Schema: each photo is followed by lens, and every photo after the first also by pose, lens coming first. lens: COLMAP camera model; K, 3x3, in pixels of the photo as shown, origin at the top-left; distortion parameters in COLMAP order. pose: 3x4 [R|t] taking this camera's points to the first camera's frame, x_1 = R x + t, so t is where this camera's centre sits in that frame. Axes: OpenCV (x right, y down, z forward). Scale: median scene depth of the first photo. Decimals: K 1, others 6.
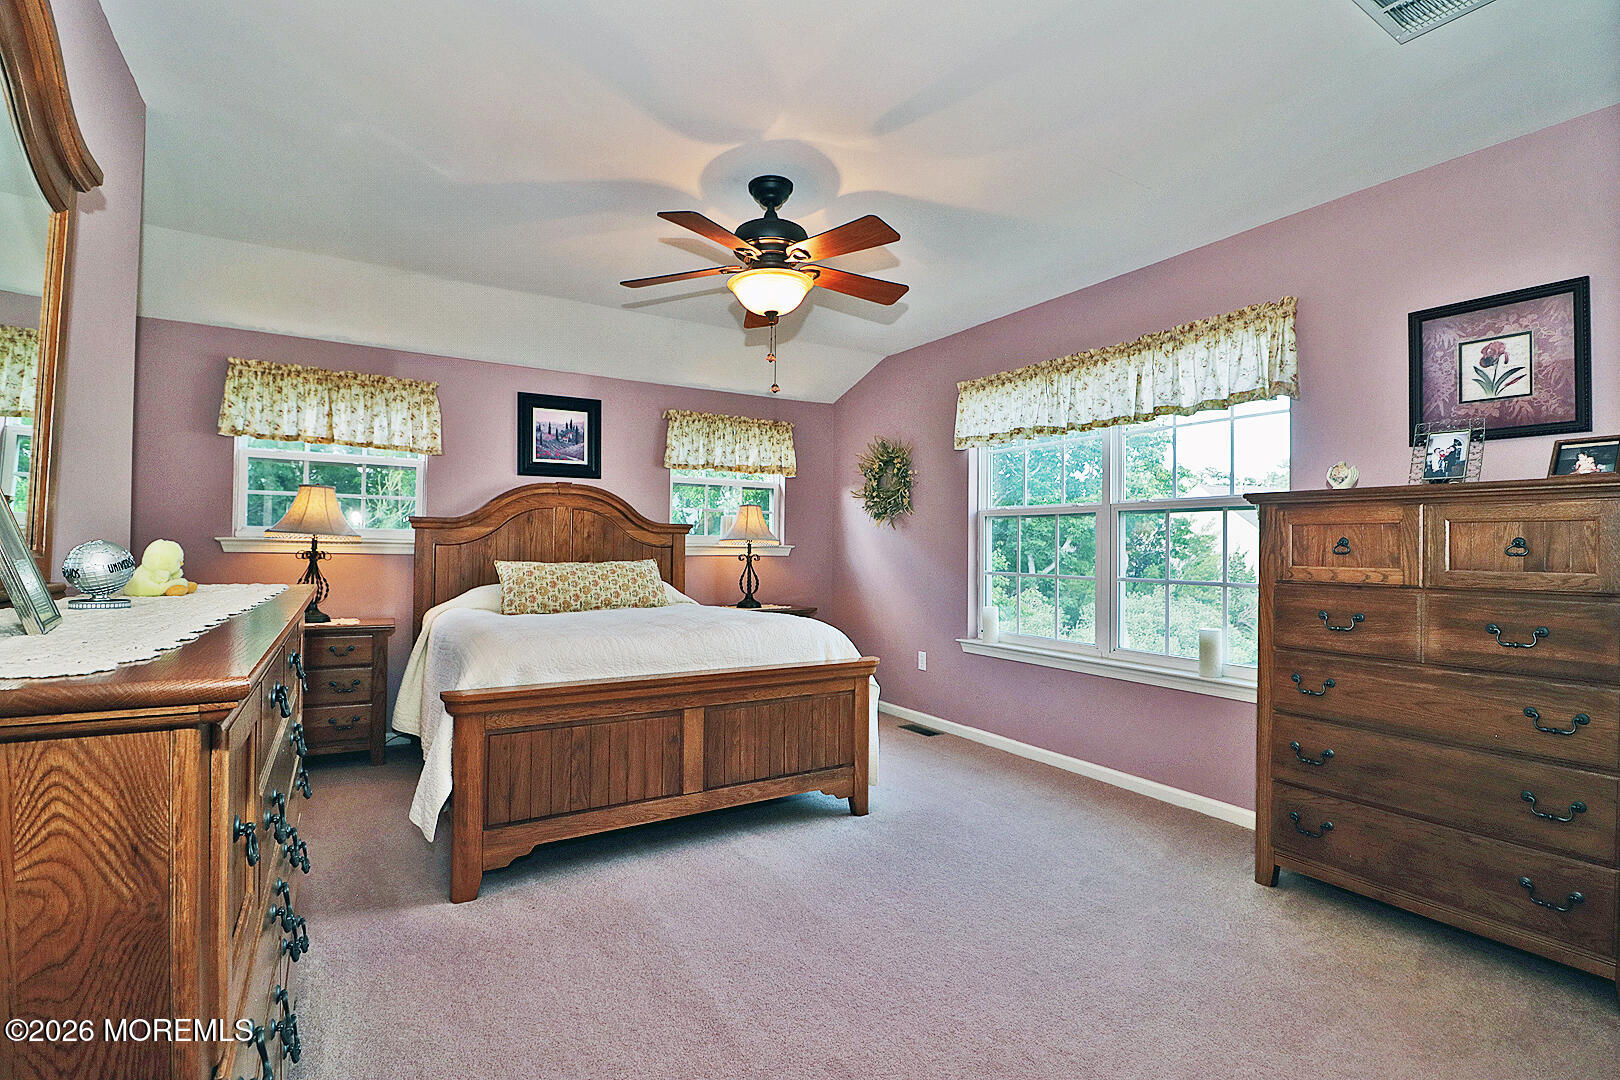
lens RADIAL K [[758.2, 0, 810.8], [0, 758.2, 528.2], [0, 0, 1]] dist [-0.000306, -0.014506]
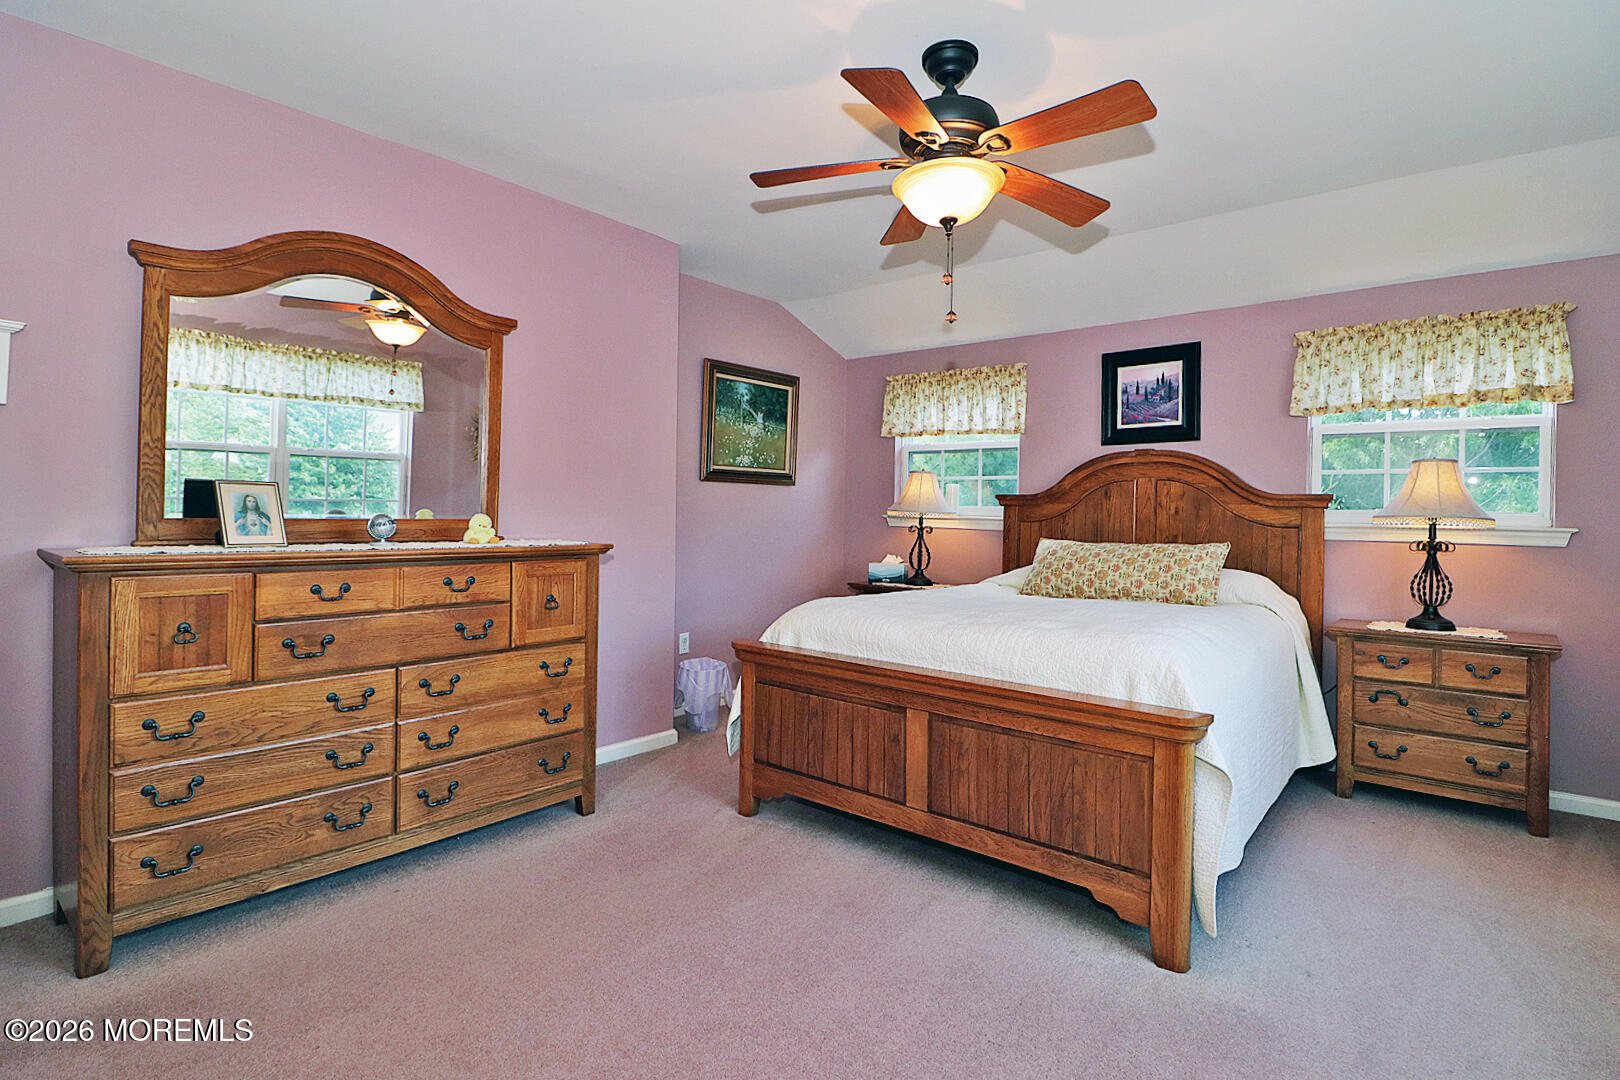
lens RADIAL K [[782.6, 0, 810.7], [0, 782.6, 518.8], [0, 0, 1]] dist [-0.016905, -0.012365]
pose [[0.311235, -0.002281, -0.950330, 0.392299], [0.008764, 0.999961, 0.000471, 0.013734], [0.950293, -0.008476, 0.311243, 0.378358]]
